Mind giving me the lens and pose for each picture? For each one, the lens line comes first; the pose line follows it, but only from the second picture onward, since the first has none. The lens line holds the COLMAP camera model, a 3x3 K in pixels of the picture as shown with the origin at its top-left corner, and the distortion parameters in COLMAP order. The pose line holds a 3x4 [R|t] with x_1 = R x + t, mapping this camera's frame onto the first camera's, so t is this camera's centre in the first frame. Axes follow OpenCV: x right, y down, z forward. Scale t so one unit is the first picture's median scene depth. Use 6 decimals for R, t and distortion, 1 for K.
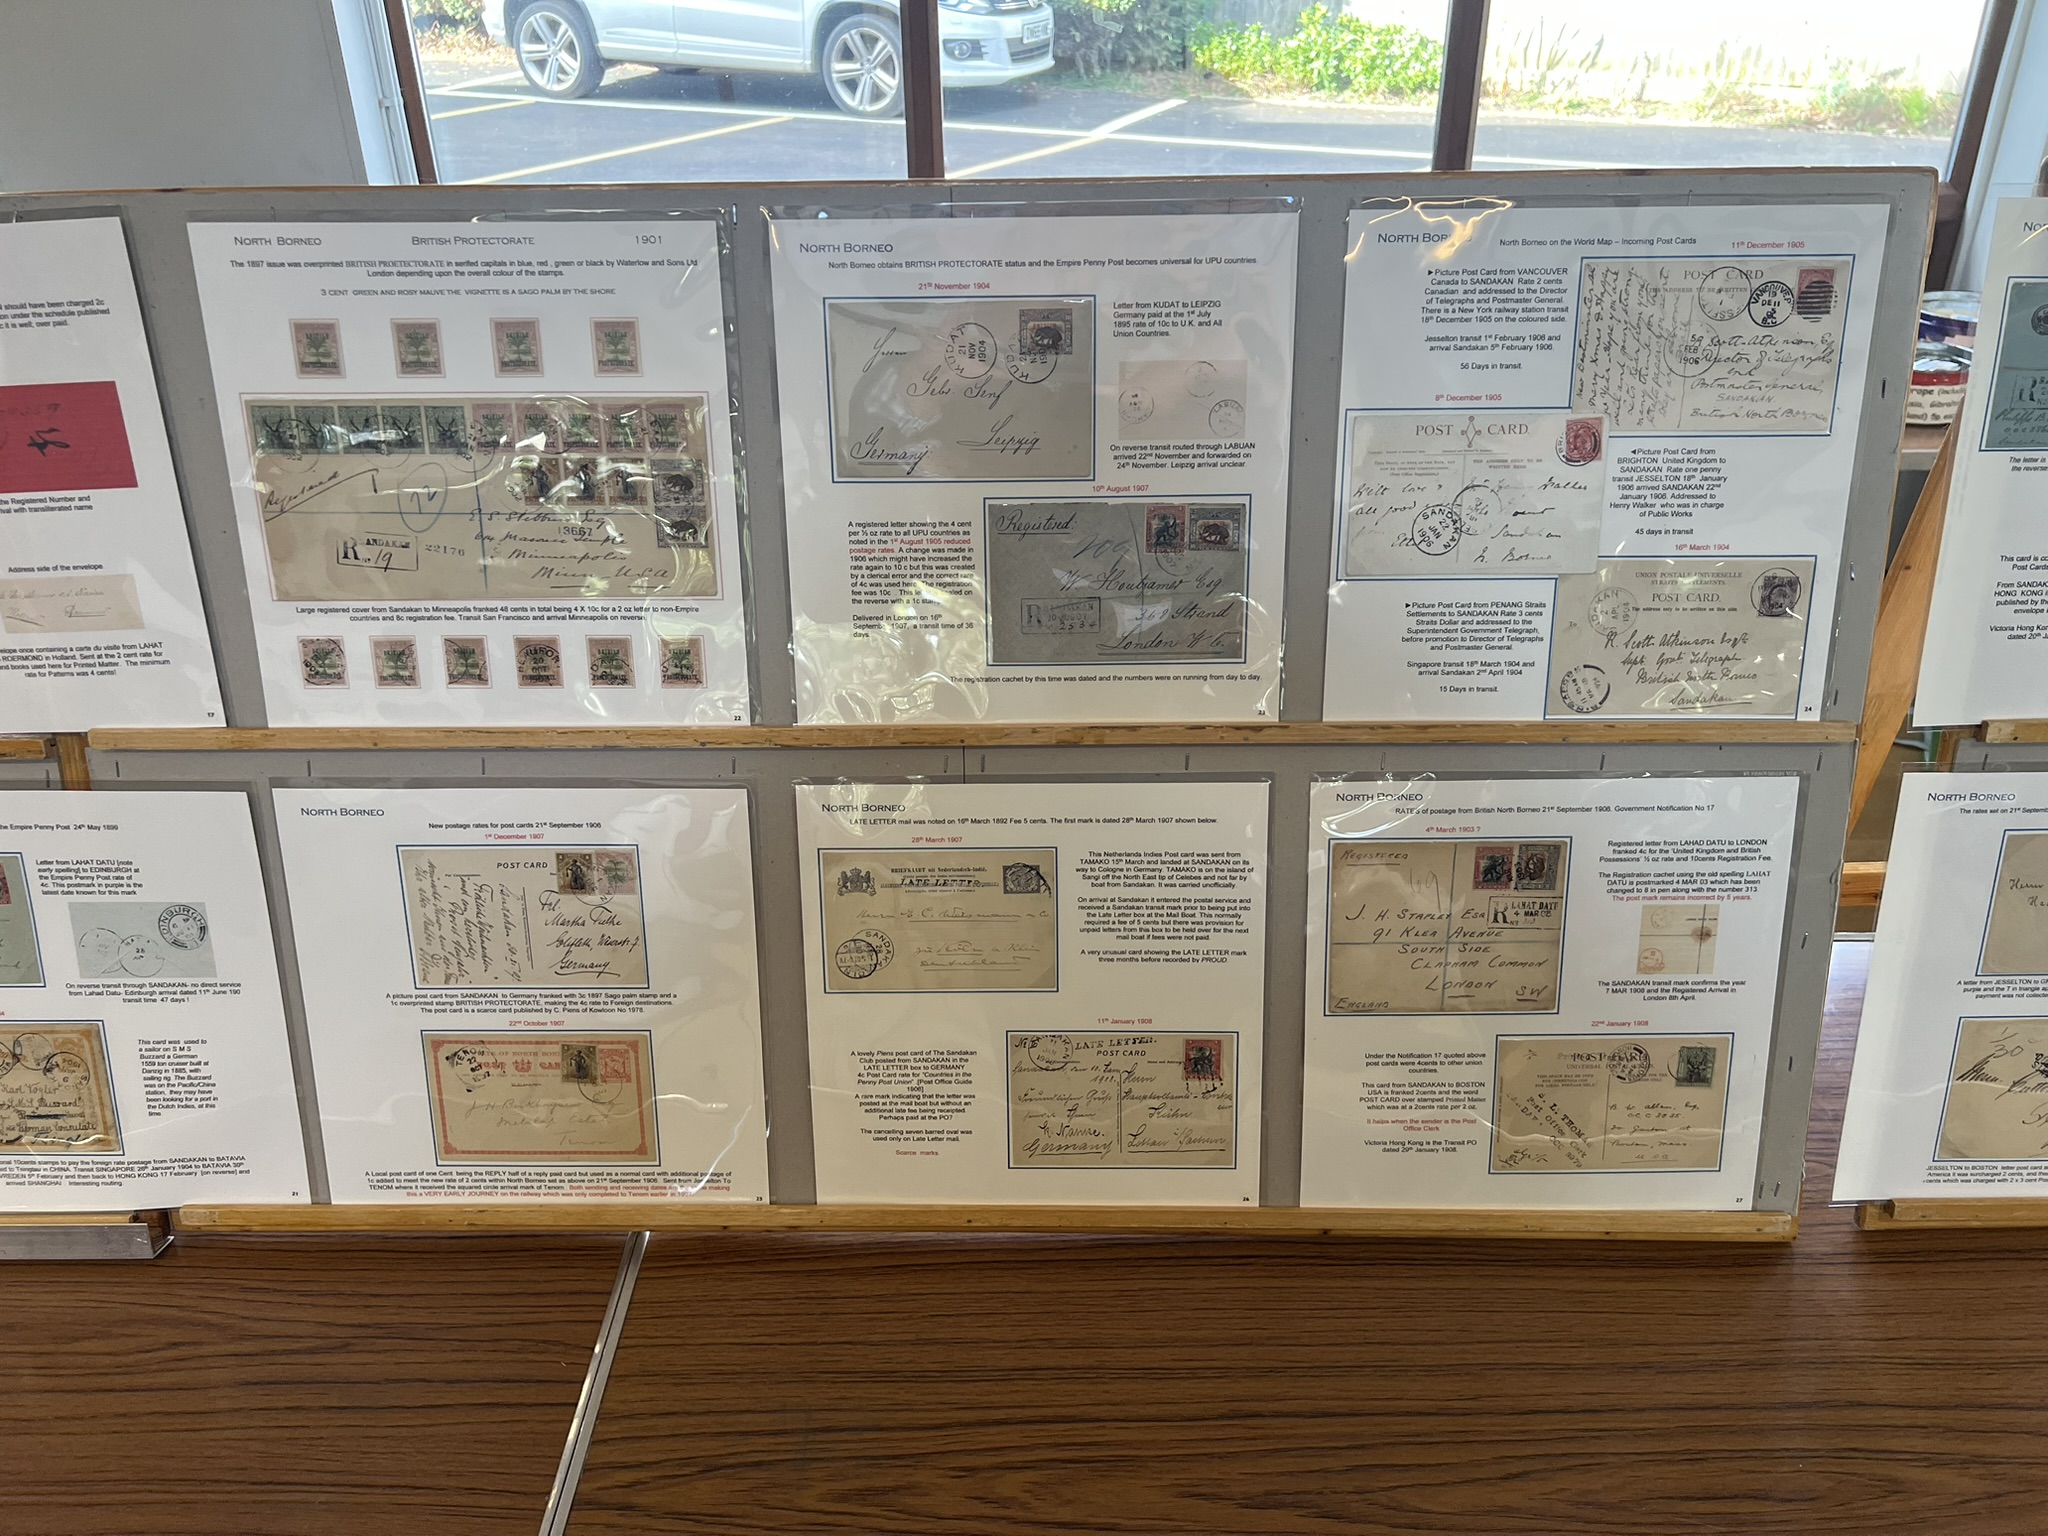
lens RADIAL K [[1637.0, 0, 1022.6], [0, 1637.0, 736.4], [0, 0, 1]] dist [0.043750, -0.066440]
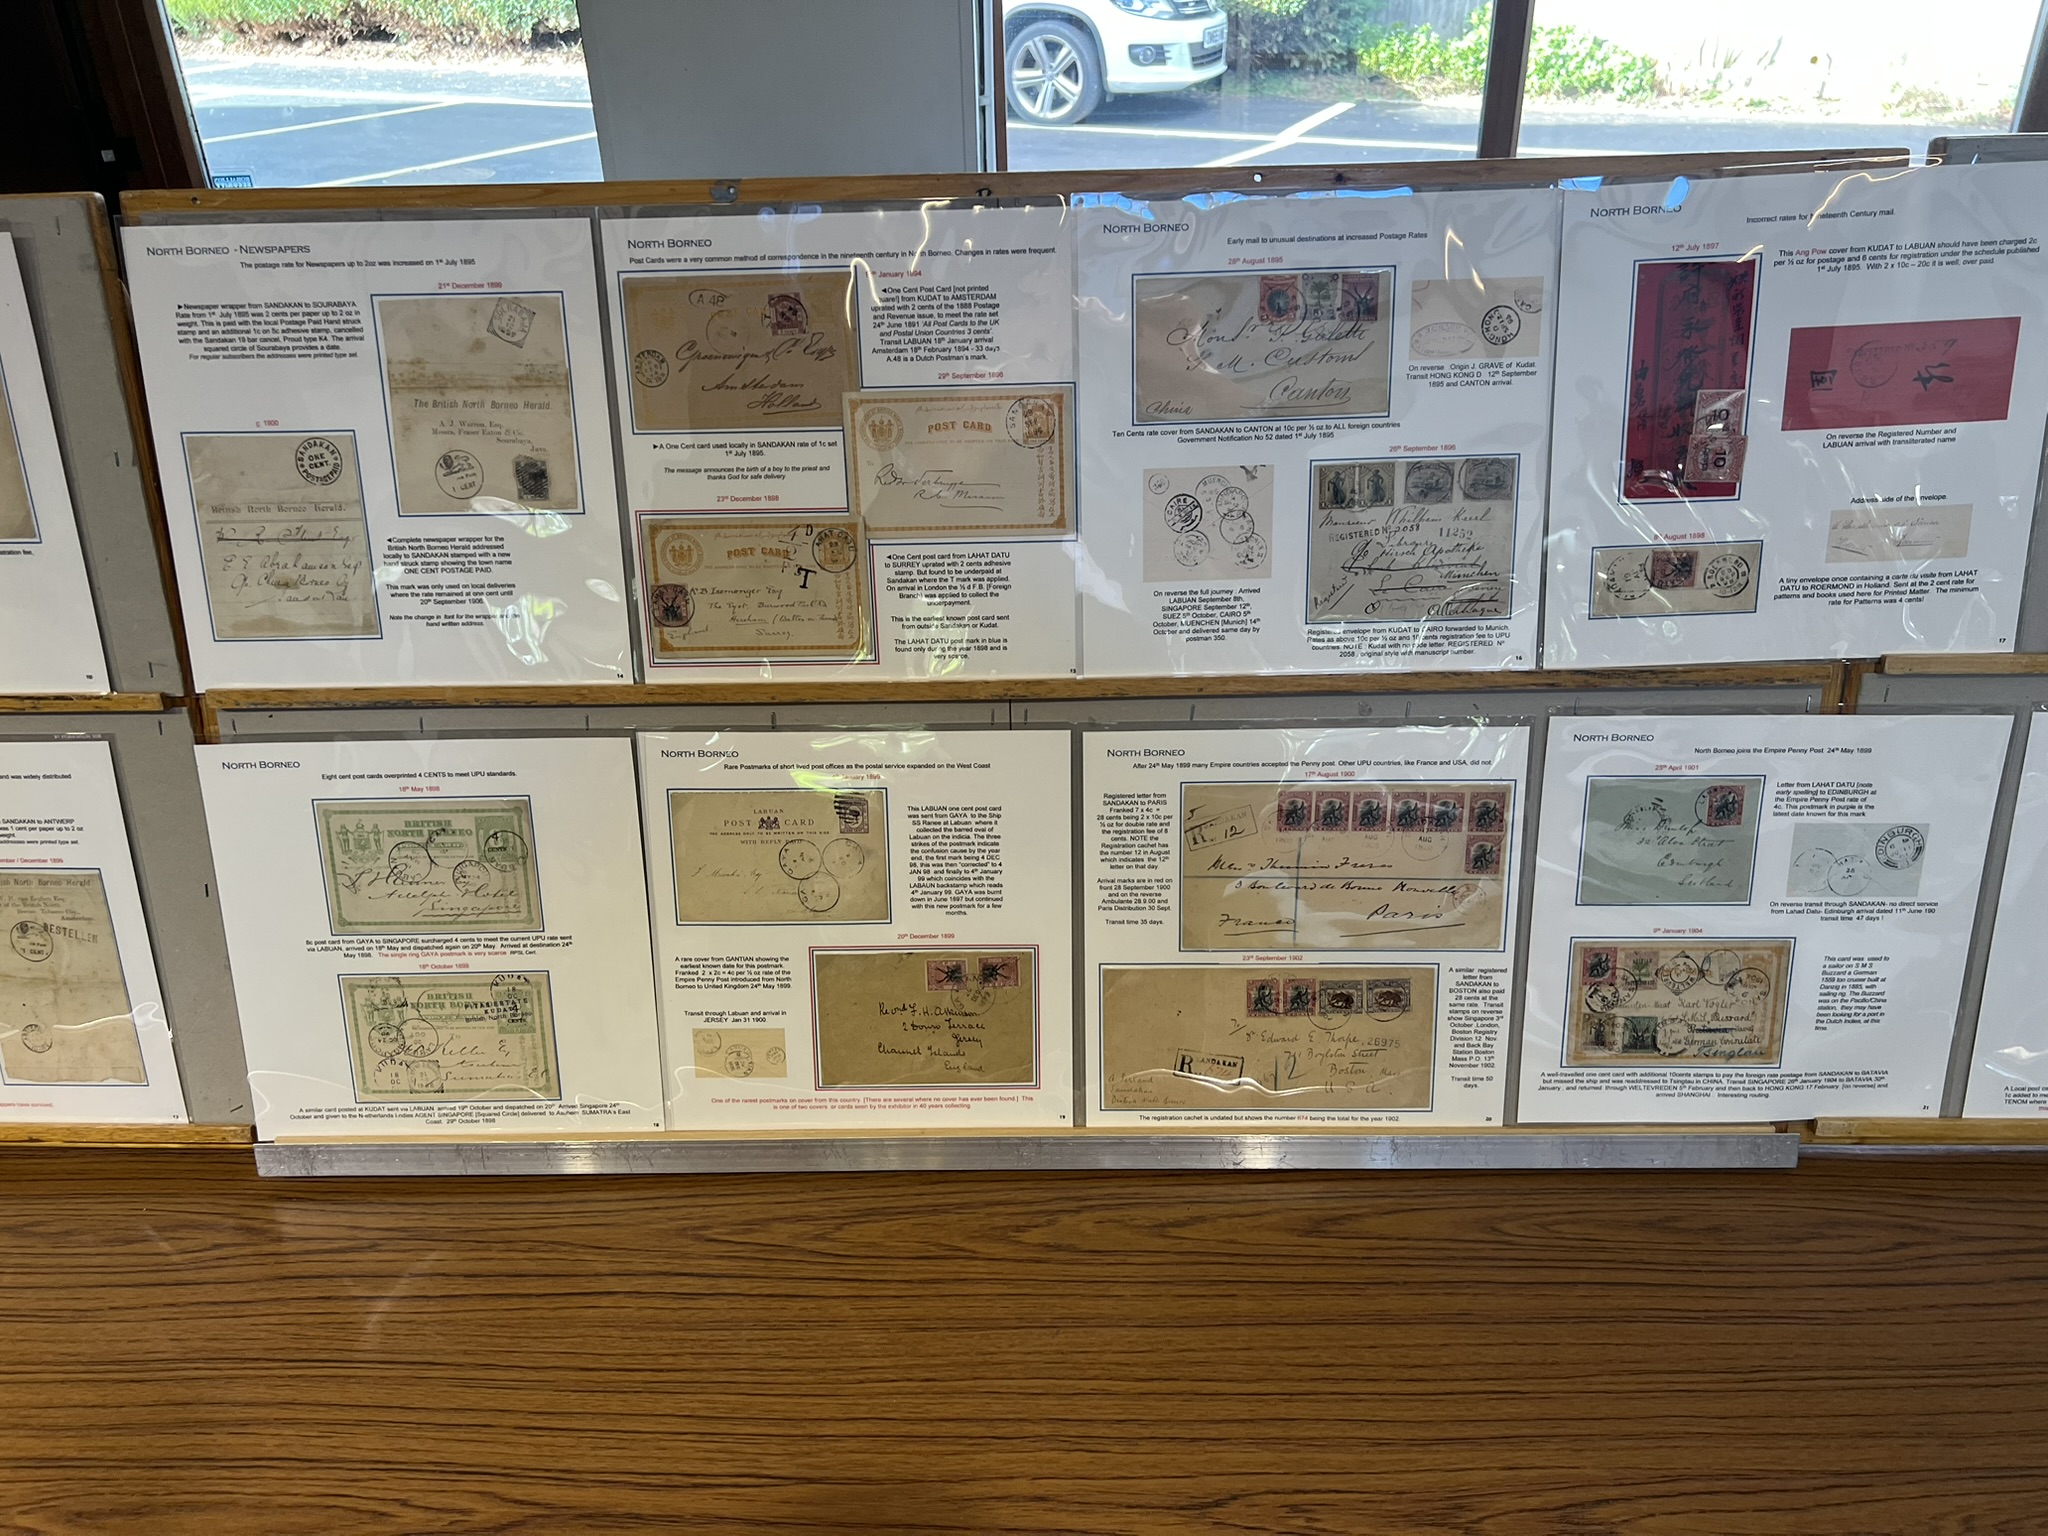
lens RADIAL K [[1635.6, 0, 1024.0], [0, 1635.6, 768.0], [0, 0, 1]] dist [0.045042, -0.076298]
pose [[0.999424, 0.000035, -0.033939, -0.978924], [0.000349, 0.999936, 0.011309, 0.050557], [0.033937, -0.011314, 0.999360, -0.059358]]
